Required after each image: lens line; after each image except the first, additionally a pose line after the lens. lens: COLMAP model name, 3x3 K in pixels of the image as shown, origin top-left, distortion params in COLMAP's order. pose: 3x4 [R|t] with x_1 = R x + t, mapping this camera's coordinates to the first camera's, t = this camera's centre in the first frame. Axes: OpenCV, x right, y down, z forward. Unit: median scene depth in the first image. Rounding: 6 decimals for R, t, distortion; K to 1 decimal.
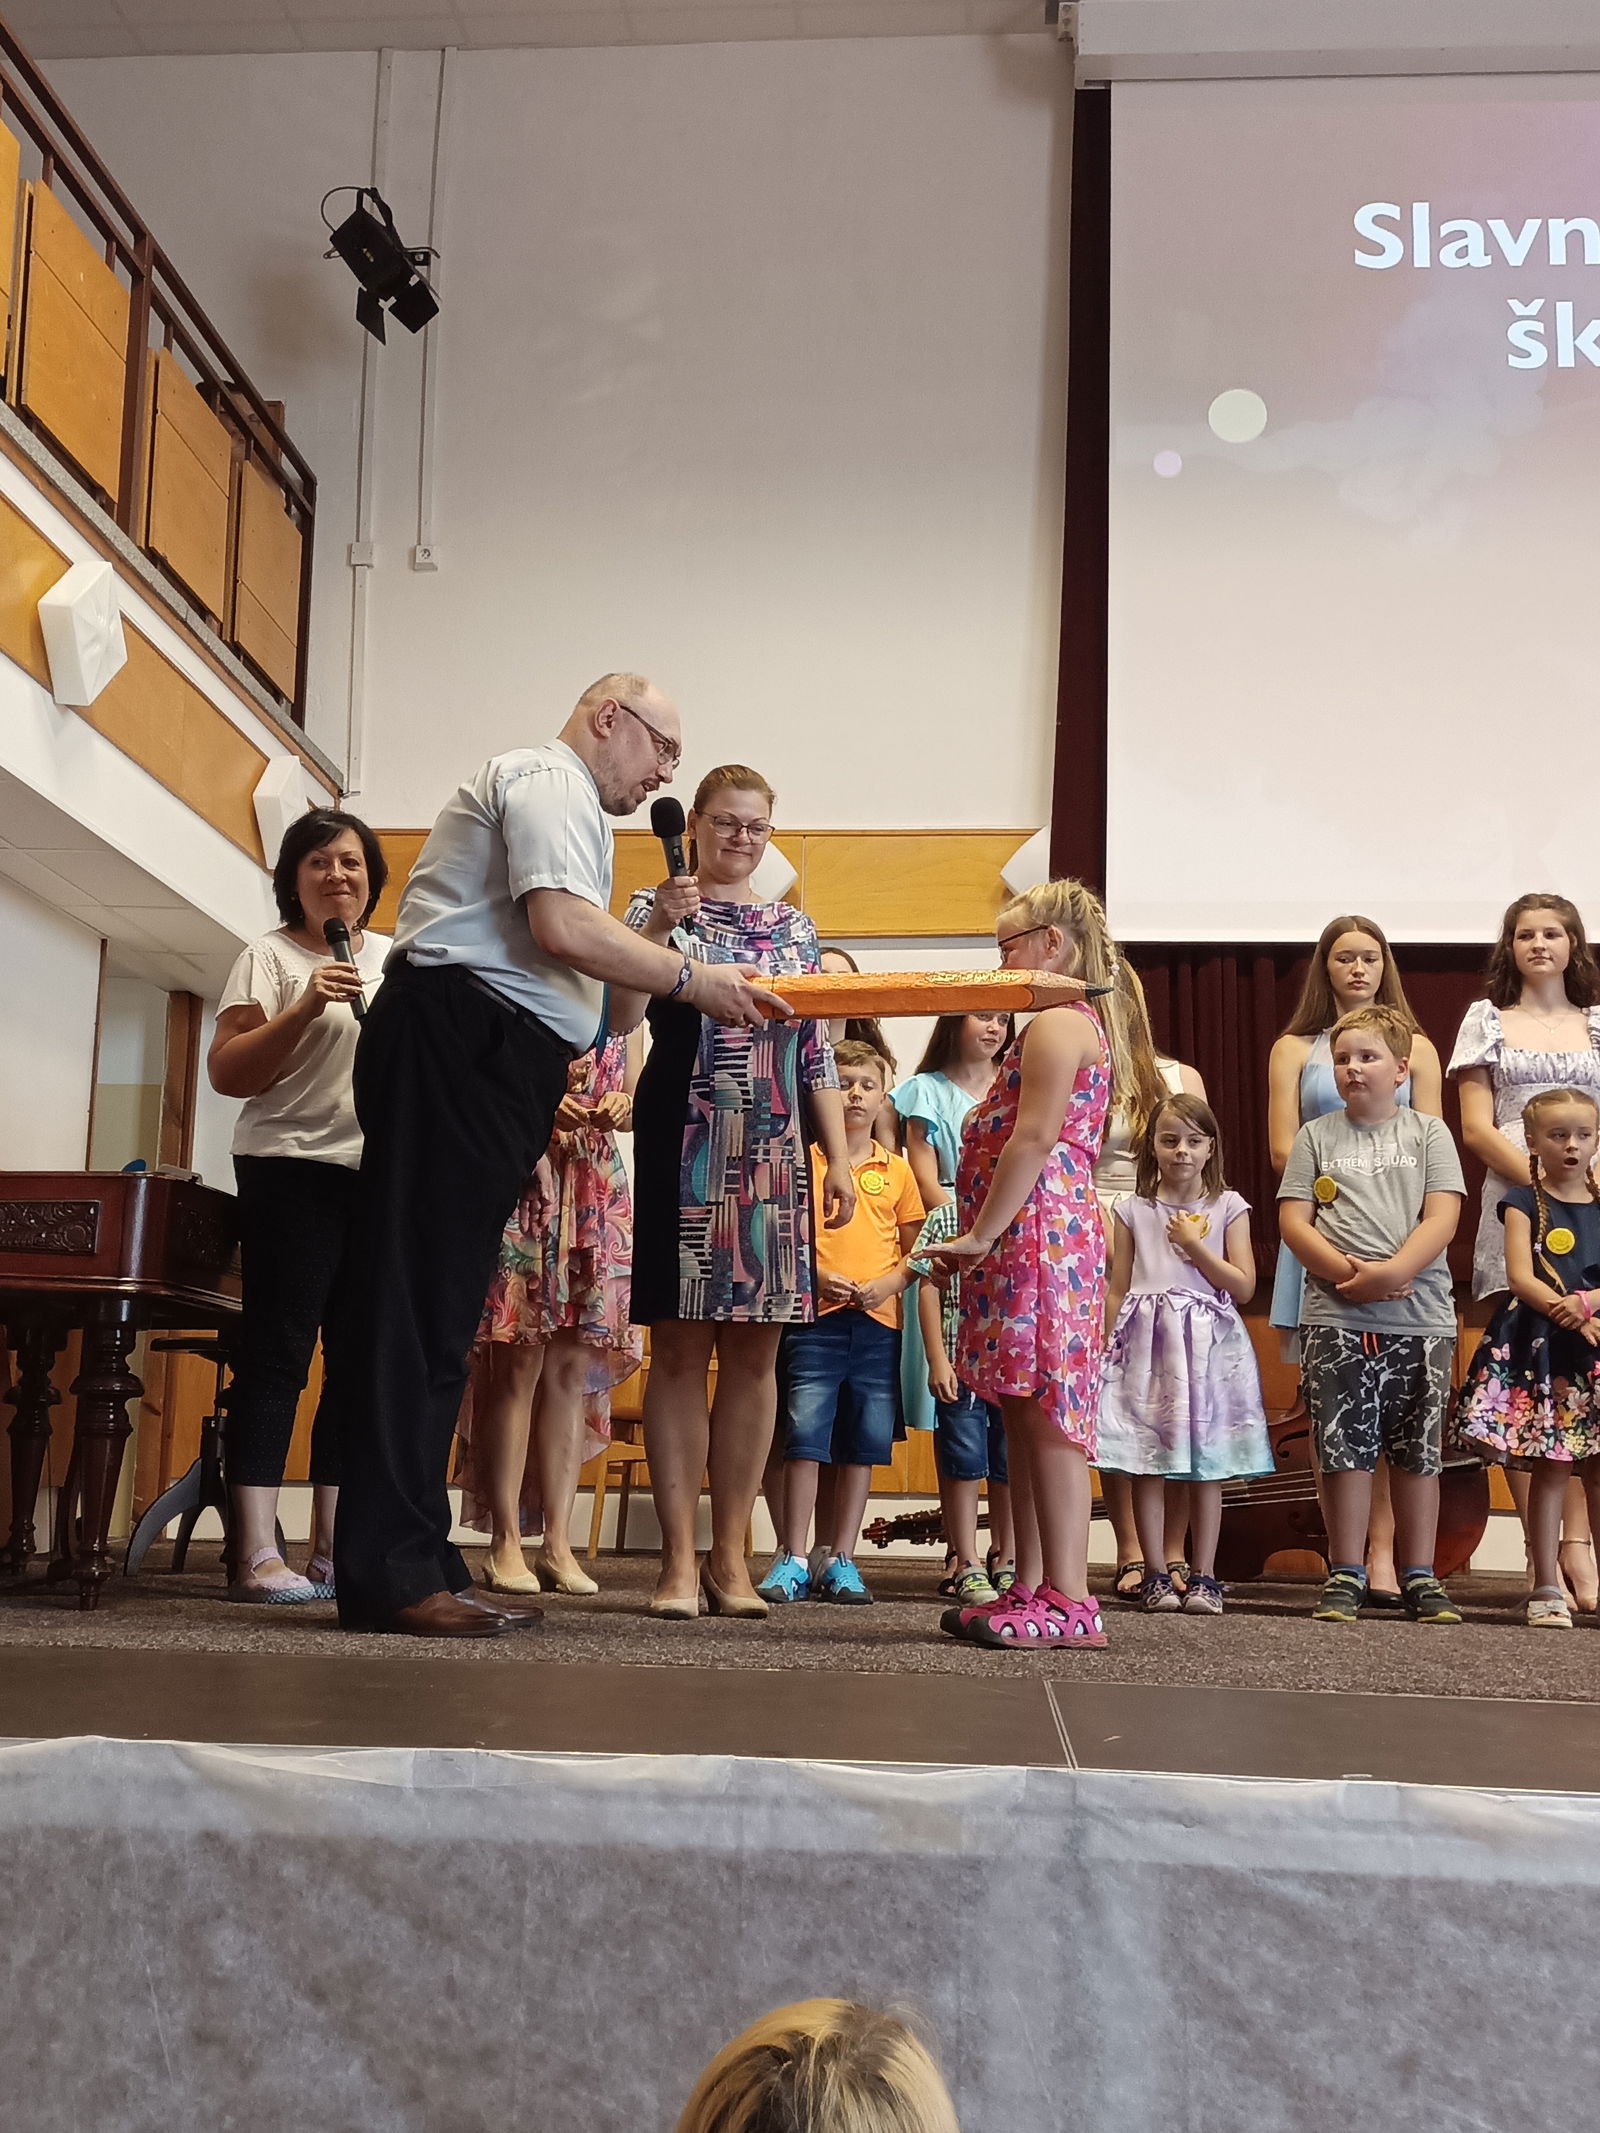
lens RADIAL K [[2197.9, 0, 790.7], [0, 2197.9, 1066.6], [0, 0, 1]] dist [0.109132, -0.220021]
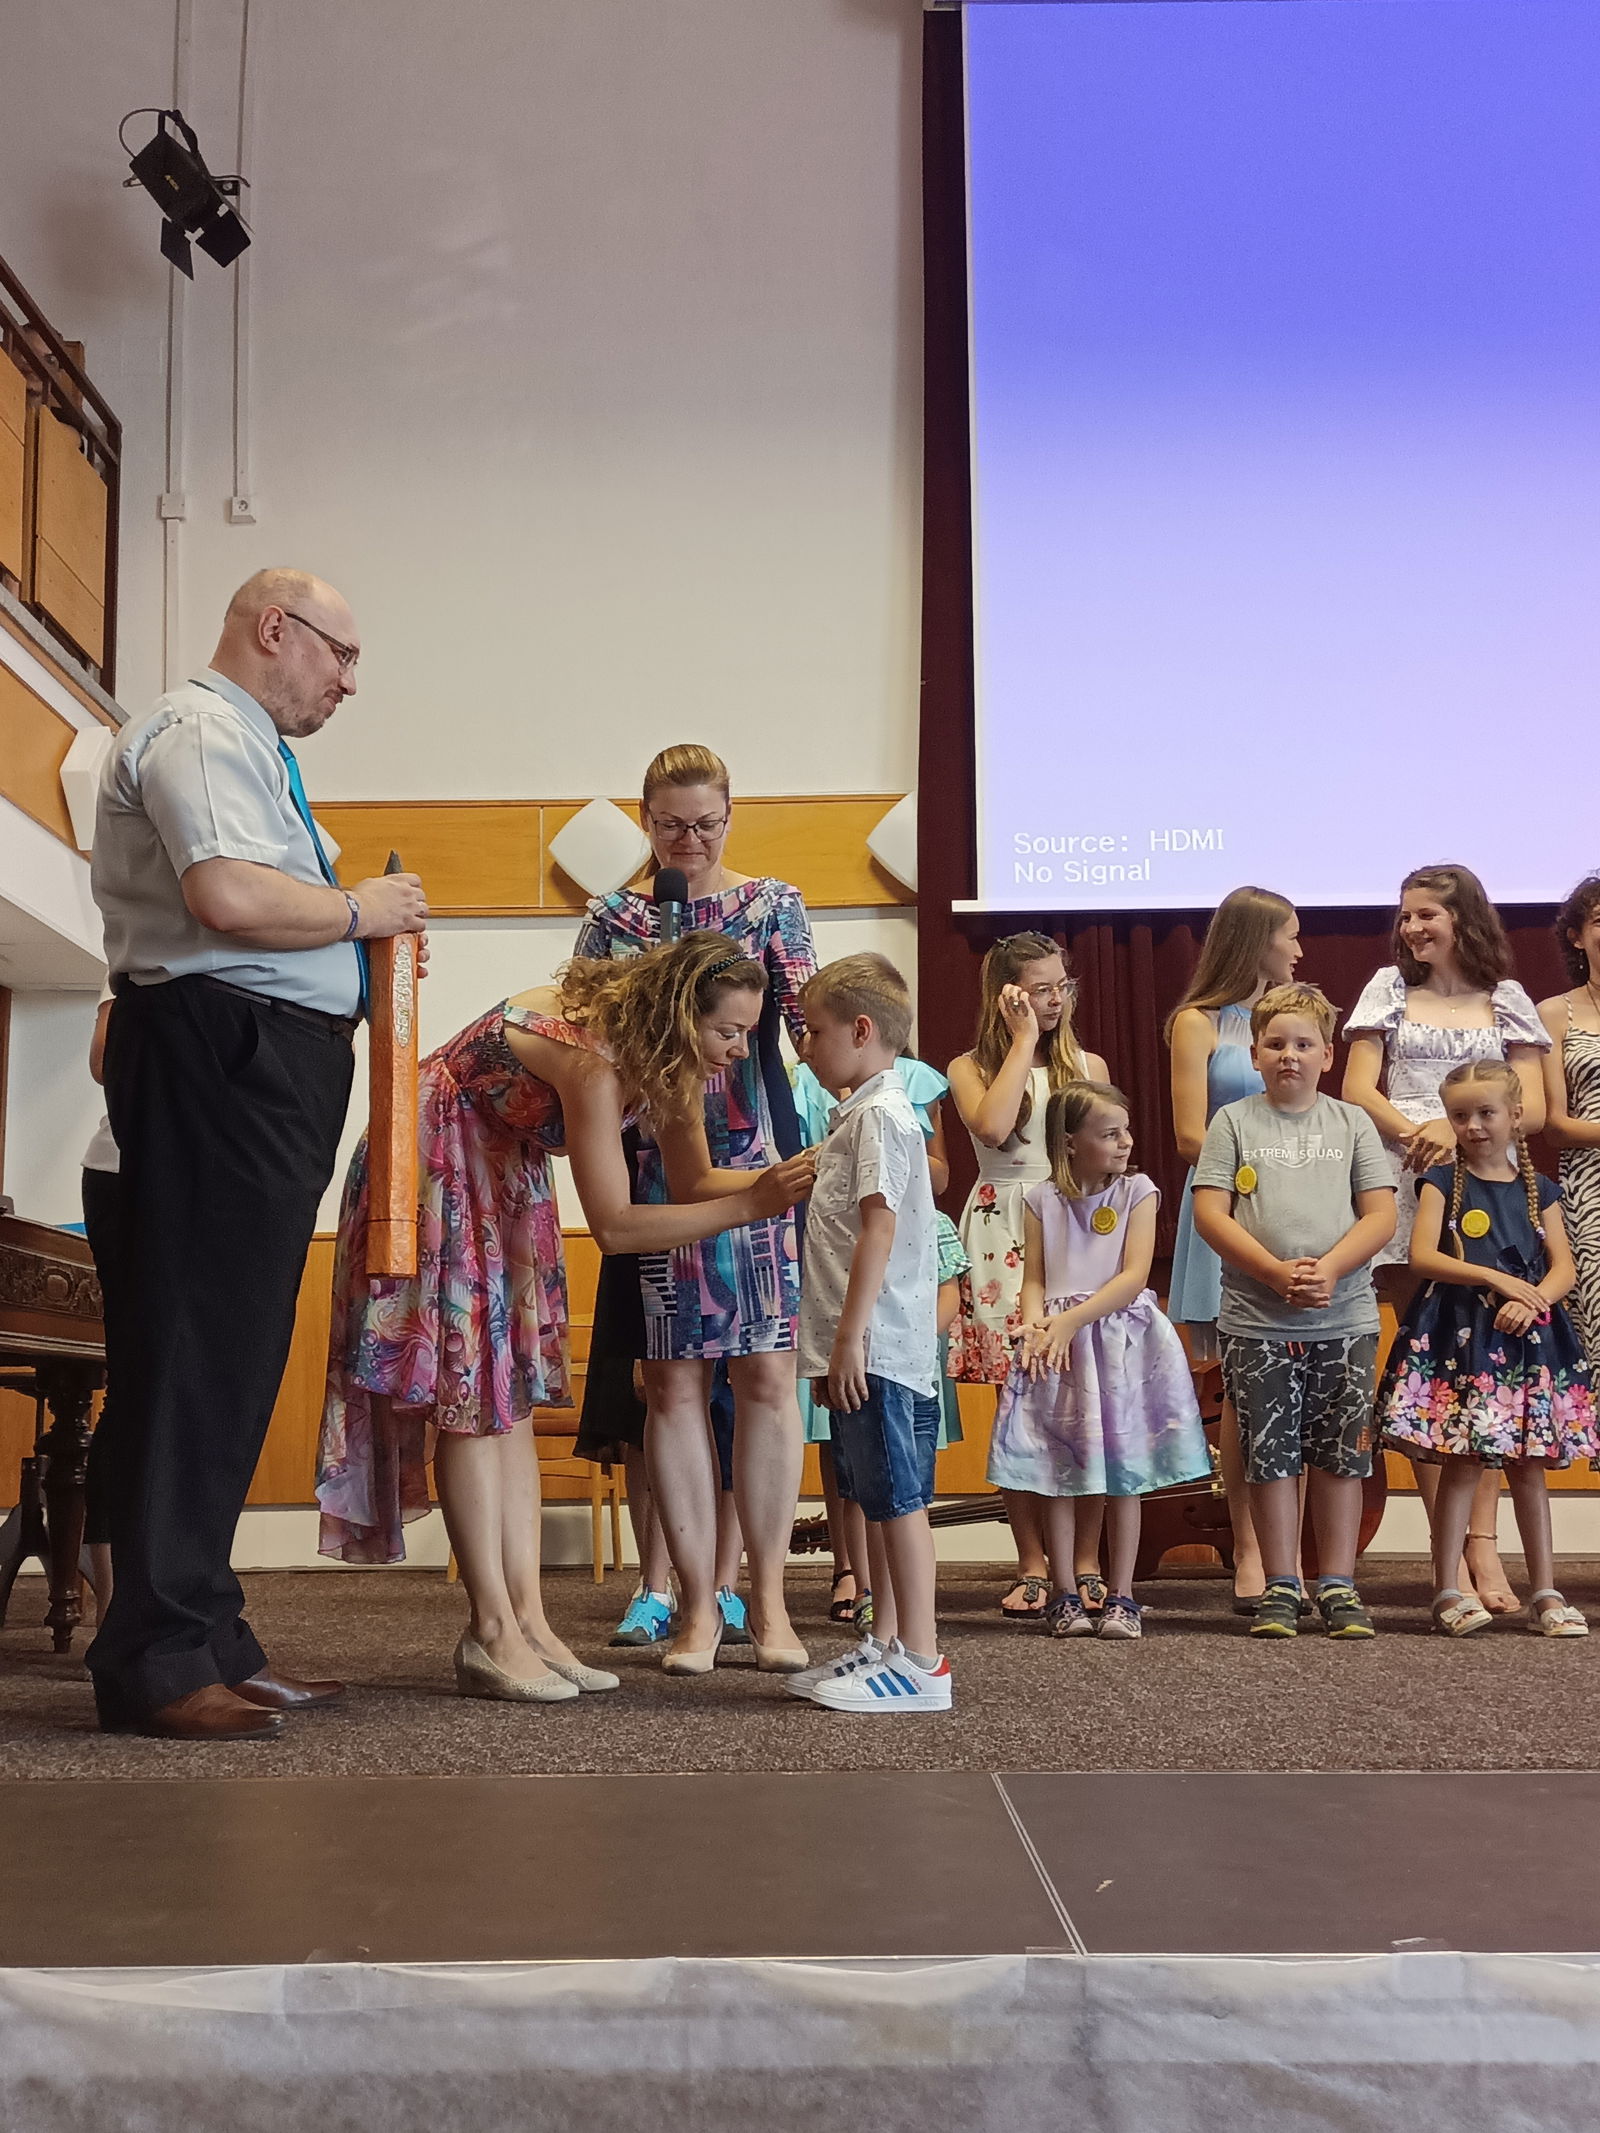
lens RADIAL K [[2209.6, 0, 795.9], [0, 2209.6, 1076.7], [0, 0, 1]] dist [0.104471, -0.223379]
pose [[0.996920, -0.023143, 0.074936, -0.035485], [0.021375, 0.999476, 0.024306, -0.037945], [-0.075459, -0.022629, 0.996892, 0.169487]]
